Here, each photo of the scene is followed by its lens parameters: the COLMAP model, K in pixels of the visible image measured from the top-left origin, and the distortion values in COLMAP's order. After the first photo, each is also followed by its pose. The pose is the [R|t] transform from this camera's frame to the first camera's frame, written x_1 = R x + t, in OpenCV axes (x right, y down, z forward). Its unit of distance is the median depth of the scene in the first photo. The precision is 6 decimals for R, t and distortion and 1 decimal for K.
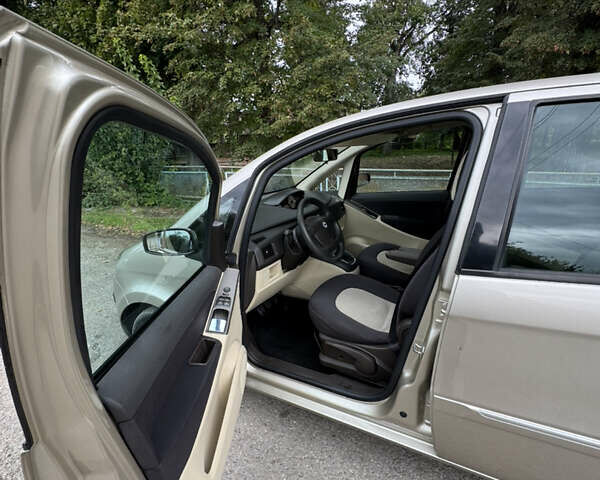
lens RADIAL K [[317.1, 0, 300.0], [0, 317.1, 240.0], [0, 0, 1]] dist [-0.001971, -0.000992]
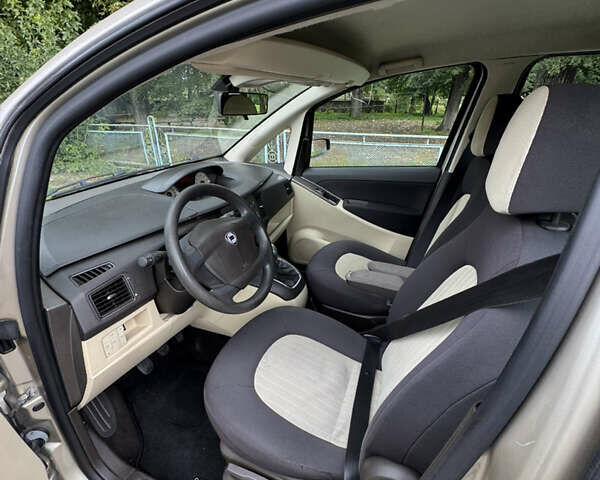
lens RADIAL K [[319.1, 0, 300.0], [0, 319.1, 240.0], [0, 0, 1]] dist [-0.000262, 0.001105]
pose [[0.995278, -0.011197, 0.096421, 0.086600], [0.000858, 0.994301, 0.106606, -0.062160], [-0.097065, -0.106020, 0.989615, 0.286776]]
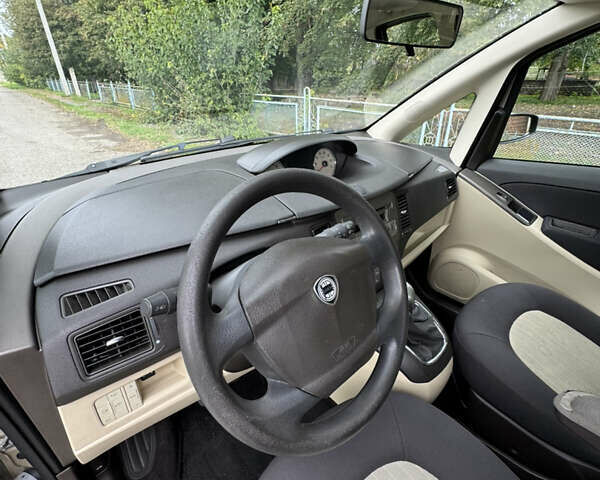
lens RADIAL K [[319.1, 0, 300.0], [0, 319.1, 240.0], [0, 0, 1]] dist [-0.000262, 0.001105]
pose [[0.934874, 0.195427, -0.296342, 0.077854], [-0.142179, 0.971070, 0.191854, -0.081445], [0.325262, -0.137226, 0.935614, 0.468212]]
